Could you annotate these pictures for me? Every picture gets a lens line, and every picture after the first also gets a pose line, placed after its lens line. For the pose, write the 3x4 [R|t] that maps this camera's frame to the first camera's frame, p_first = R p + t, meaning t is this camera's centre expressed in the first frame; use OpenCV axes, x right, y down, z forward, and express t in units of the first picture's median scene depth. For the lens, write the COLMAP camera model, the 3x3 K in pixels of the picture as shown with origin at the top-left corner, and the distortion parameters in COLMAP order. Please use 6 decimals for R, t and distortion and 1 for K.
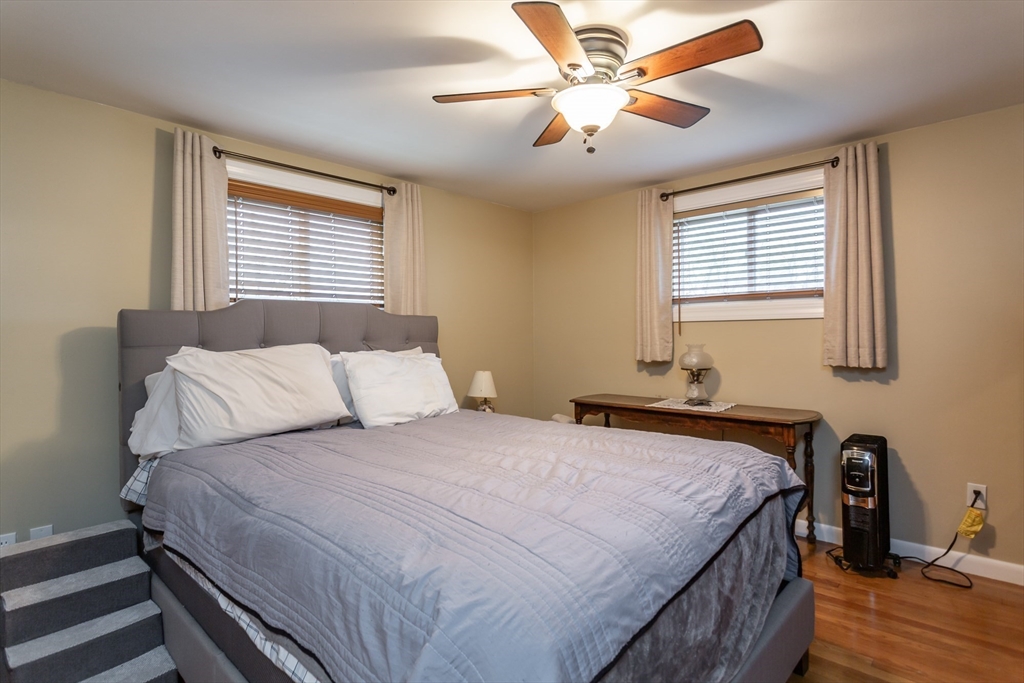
lens RADIAL K [[518.6, 0, 512.0], [0, 518.6, 341.5], [0, 0, 1]] dist [-0.000373, -0.000026]
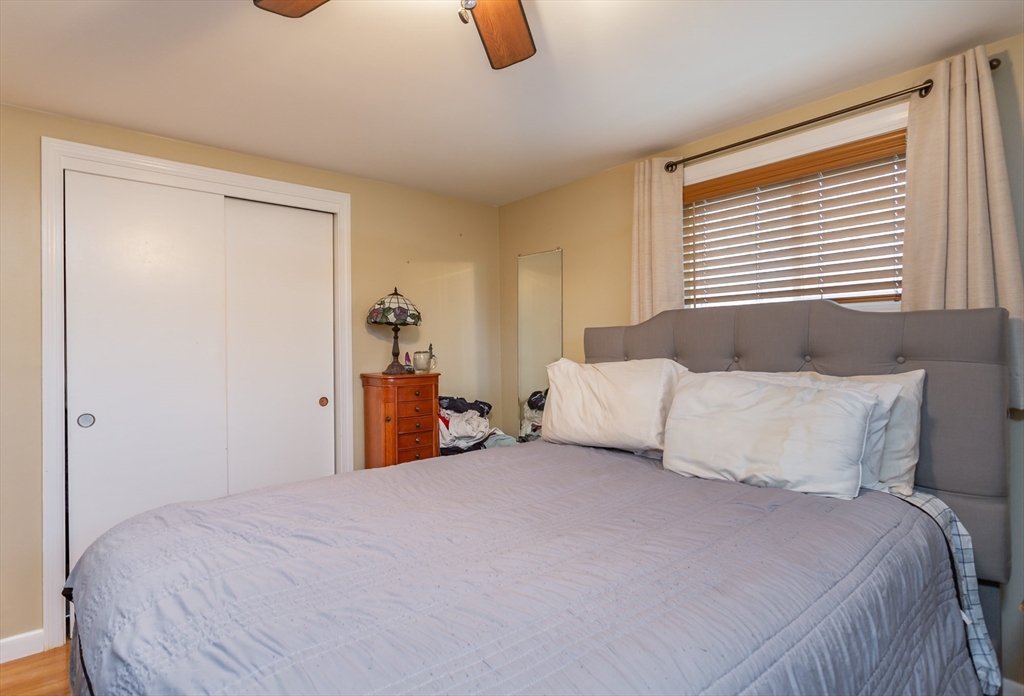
lens RADIAL K [[549.6, 0, 512.0], [0, 549.6, 348.0], [0, 0, 1]] dist [0.000214, -0.000086]
pose [[-0.103700, 0.005325, -0.994594, 0.509892], [-0.006448, 0.999961, 0.006026, -0.015475], [0.994588, 0.007038, -0.103662, 0.787148]]
